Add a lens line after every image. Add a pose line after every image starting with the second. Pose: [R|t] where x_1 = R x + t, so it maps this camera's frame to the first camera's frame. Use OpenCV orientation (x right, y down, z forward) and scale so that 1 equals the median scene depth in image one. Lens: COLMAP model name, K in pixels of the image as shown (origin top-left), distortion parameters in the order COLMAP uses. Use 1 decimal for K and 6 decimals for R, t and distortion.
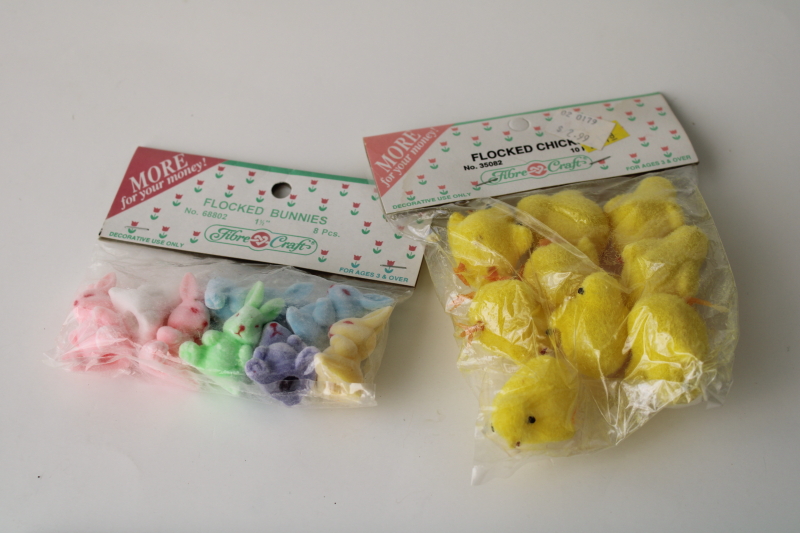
lens RADIAL K [[1084.8, 0, 401.8], [0, 1084.8, 265.8], [0, 0, 1]] dist [-0.068272, 0.000000]
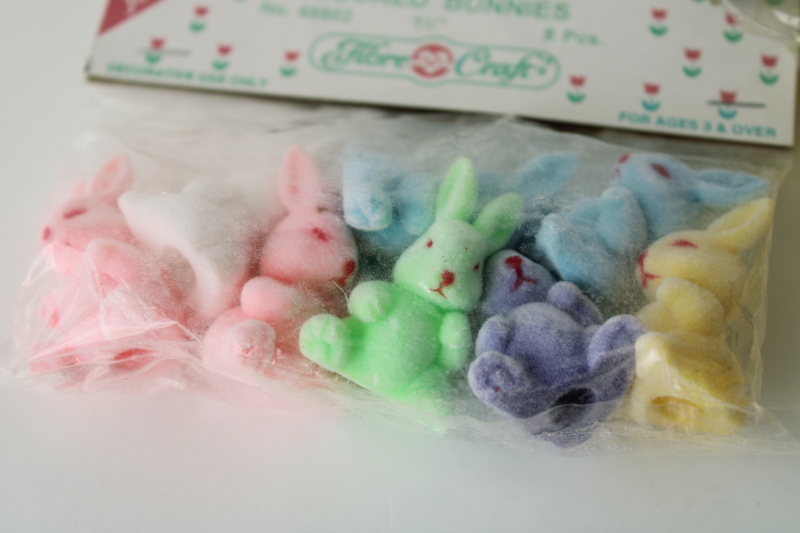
lens RADIAL K [[1084.8, 0, 399.1], [0, 1084.8, 266.5], [0, 0, 1]] dist [-0.068272, 0.000000]
pose [[0.998244, -0.057732, -0.013276, -0.154586], [0.059148, 0.983781, 0.169340, -0.017936], [0.003284, -0.169828, 0.985468, 0.567250]]
